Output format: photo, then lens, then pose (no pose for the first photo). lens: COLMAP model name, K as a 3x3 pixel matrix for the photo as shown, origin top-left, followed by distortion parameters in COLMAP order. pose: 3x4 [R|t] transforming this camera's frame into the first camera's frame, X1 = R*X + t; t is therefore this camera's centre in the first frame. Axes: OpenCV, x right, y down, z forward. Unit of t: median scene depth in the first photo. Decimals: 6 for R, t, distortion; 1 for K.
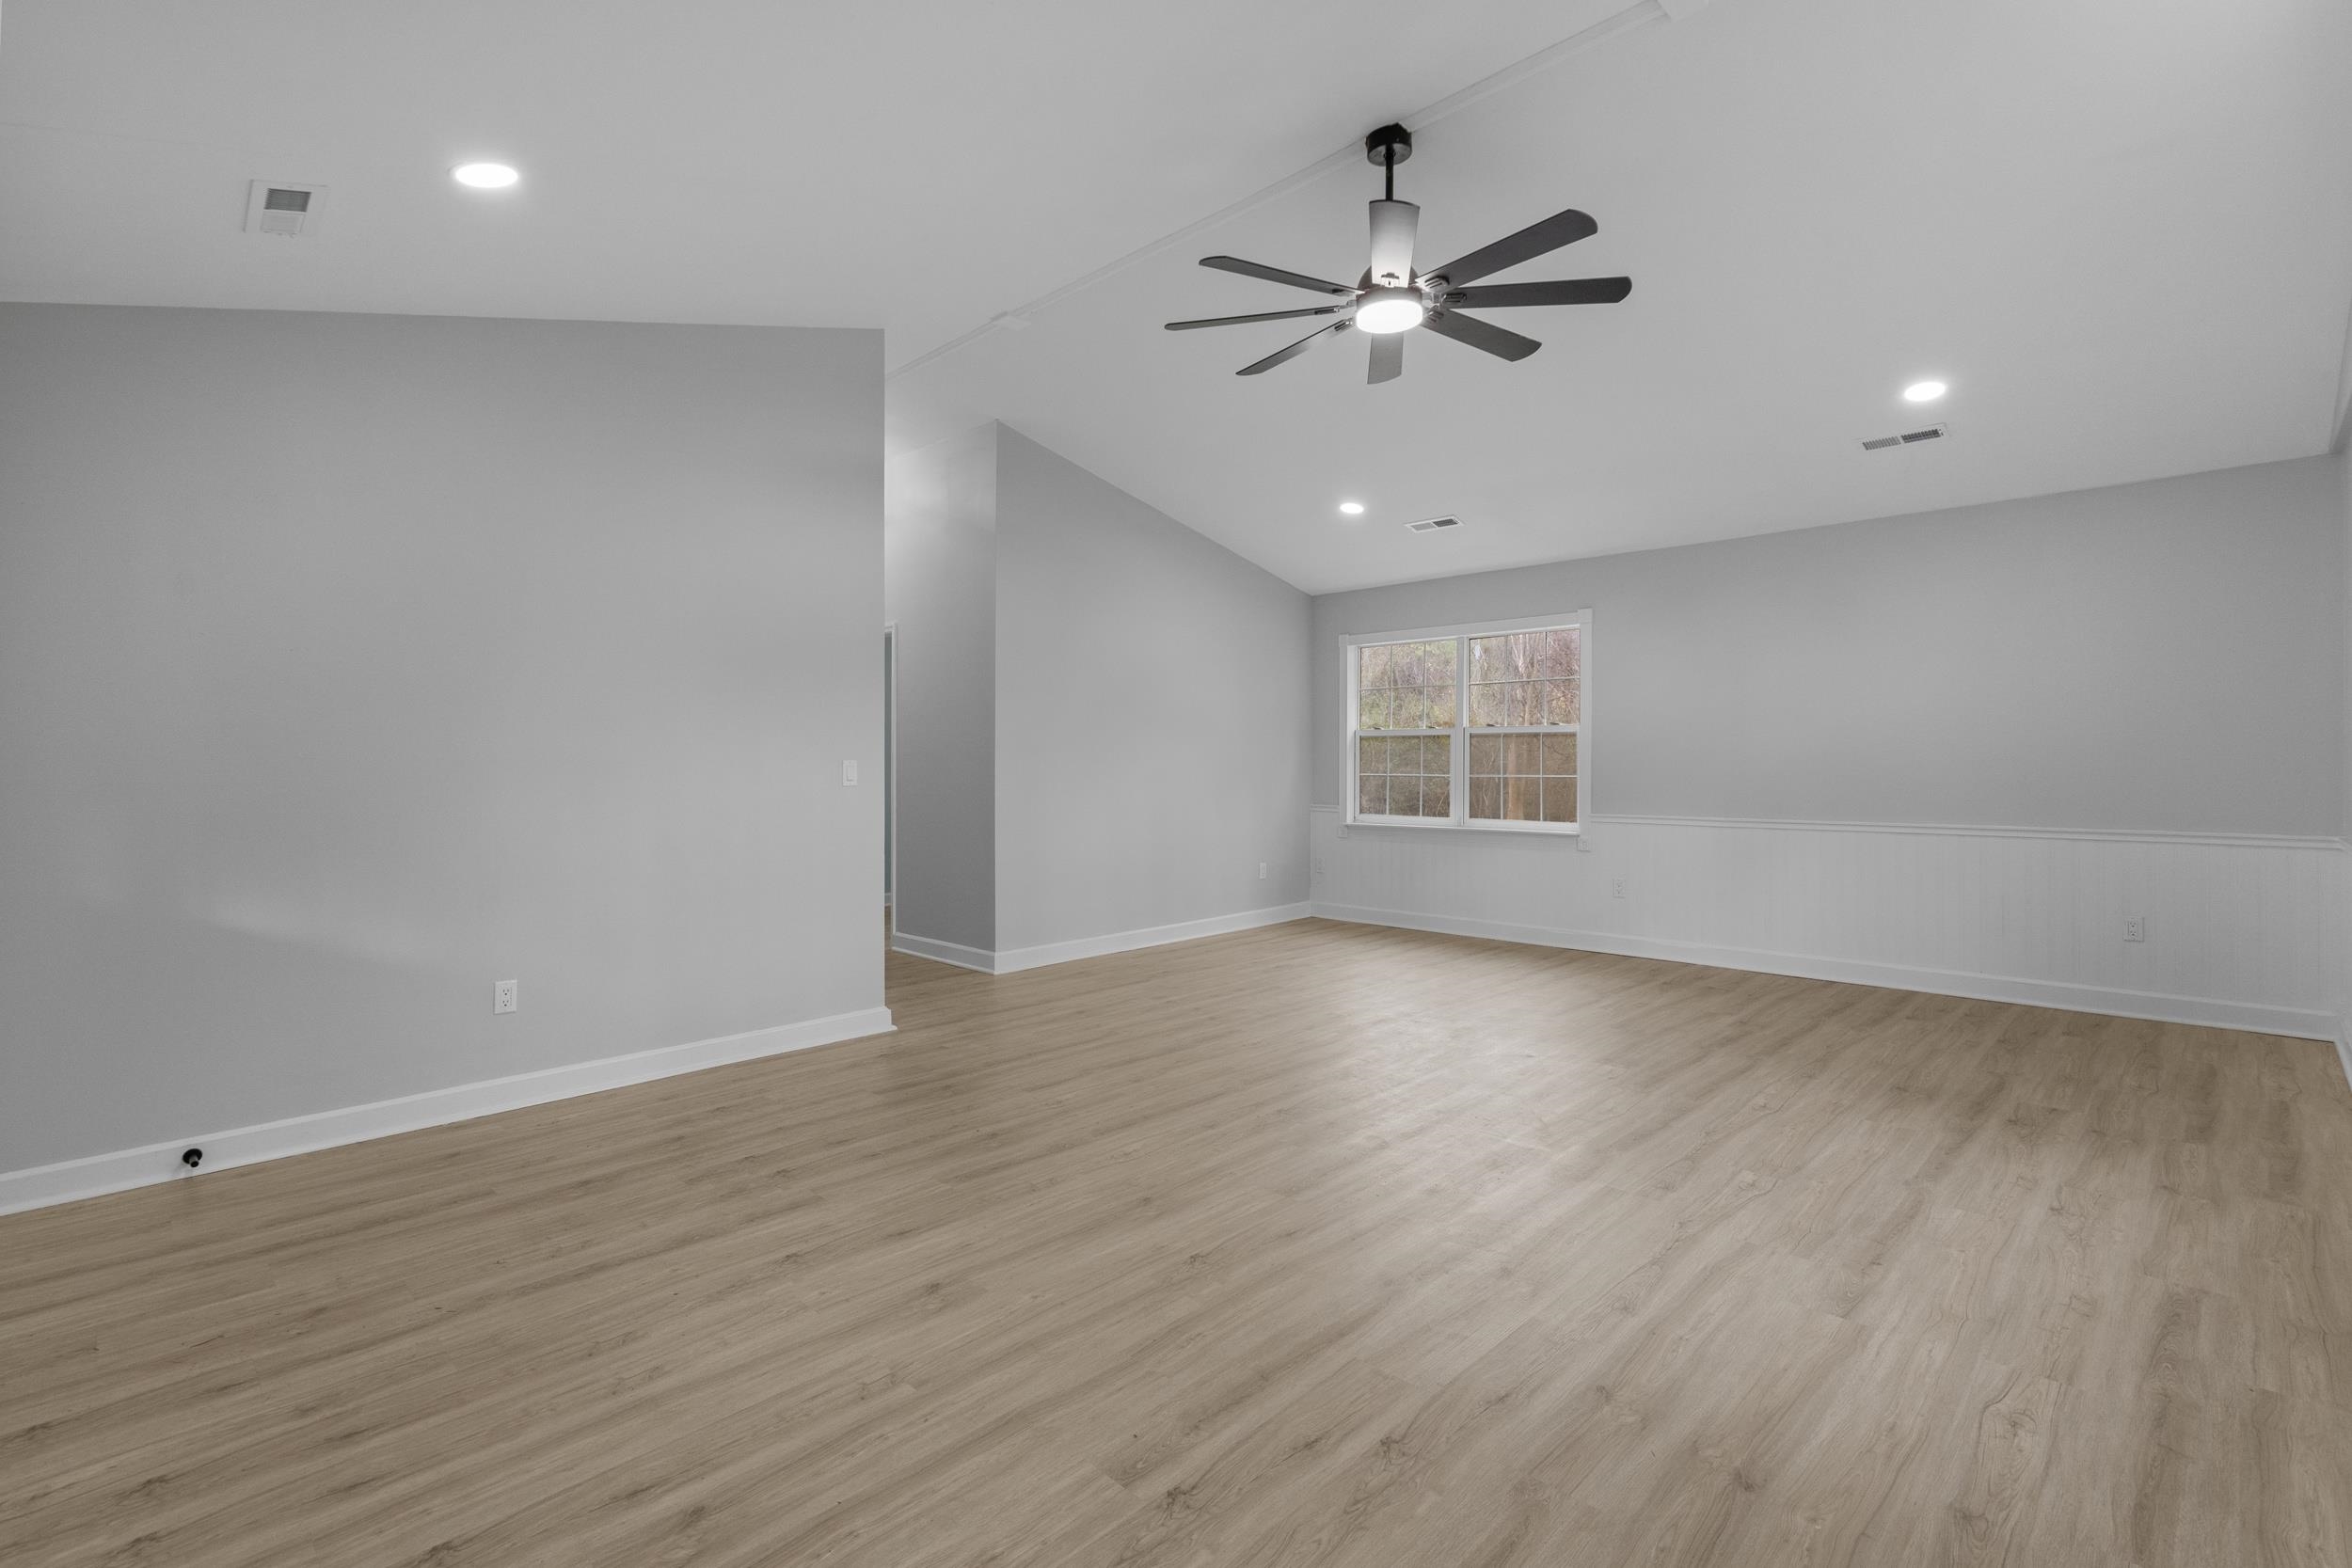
lens RADIAL K [[1091.5, 0, 1175.8], [0, 1091.5, 722.7], [0, 0, 1]] dist [-0.045916, 0.015222]
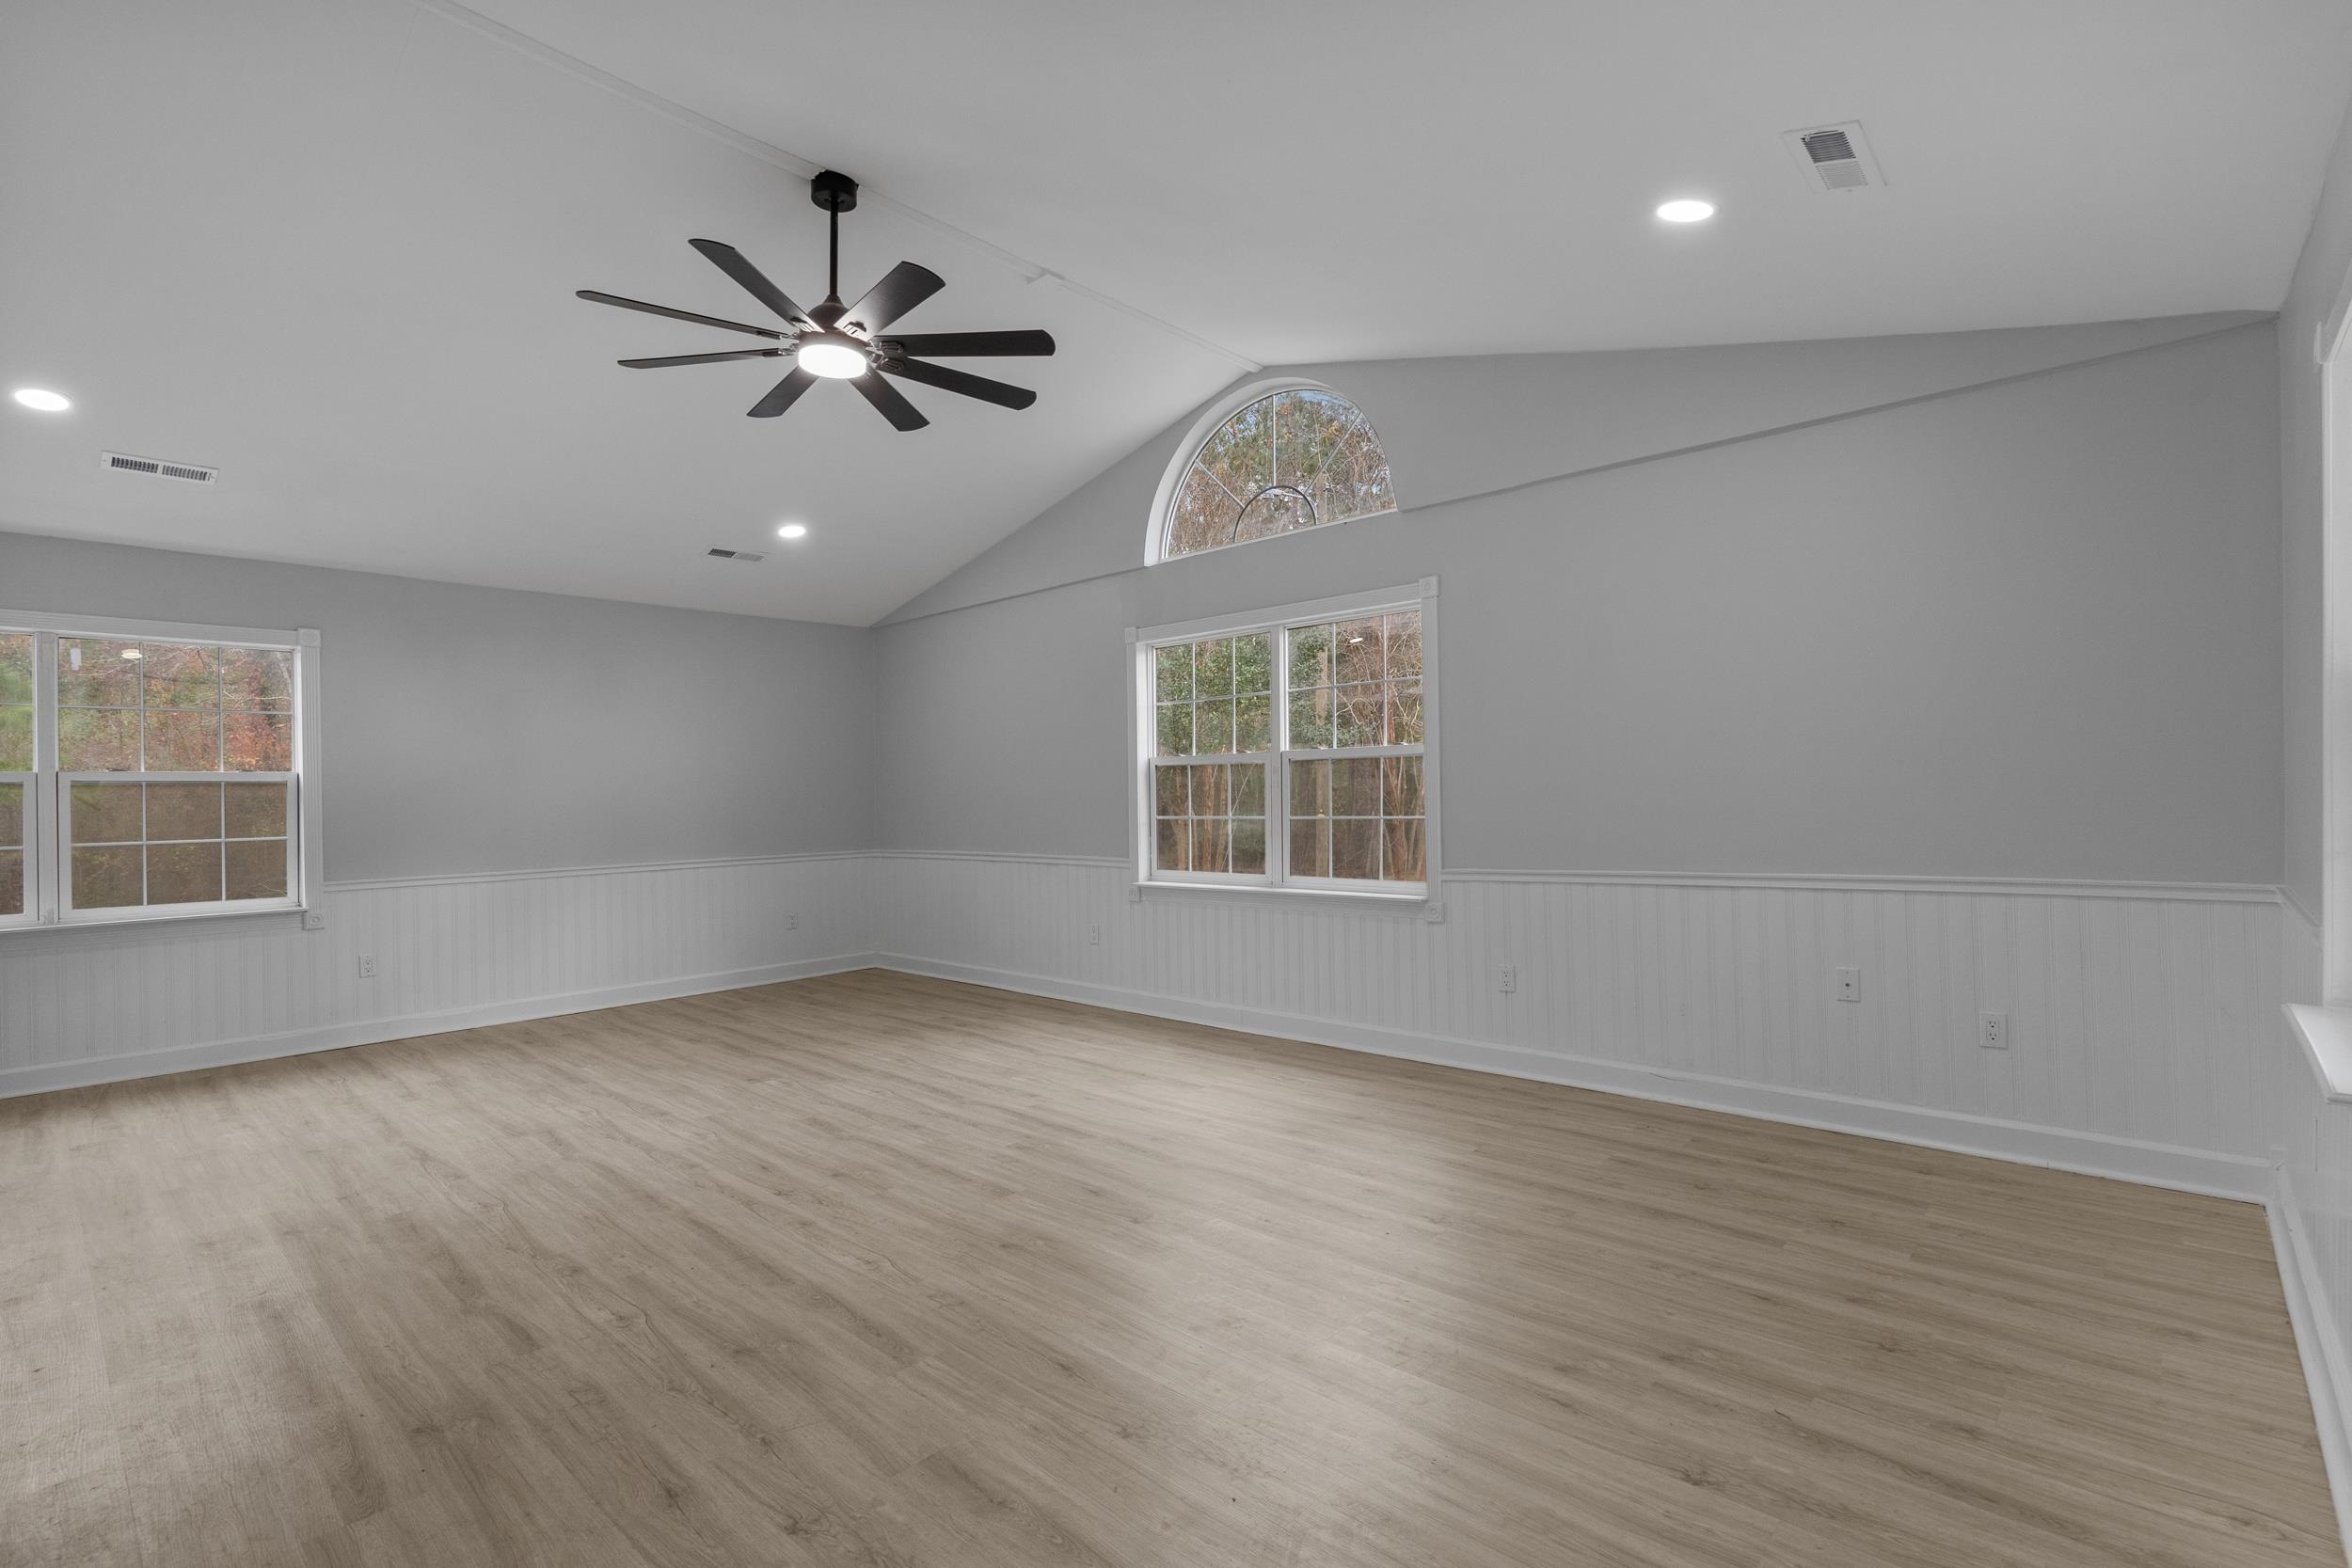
lens RADIAL K [[1067.6, 0, 1176.0], [0, 1067.6, 784.0], [0, 0, 1]] dist [0.000450, 0.000046]
pose [[-0.031702, 0.009861, 0.999449, -0.839835], [-0.008785, 0.999910, -0.010144, 0.024837], [-0.999459, -0.009102, -0.031613, 0.732854]]
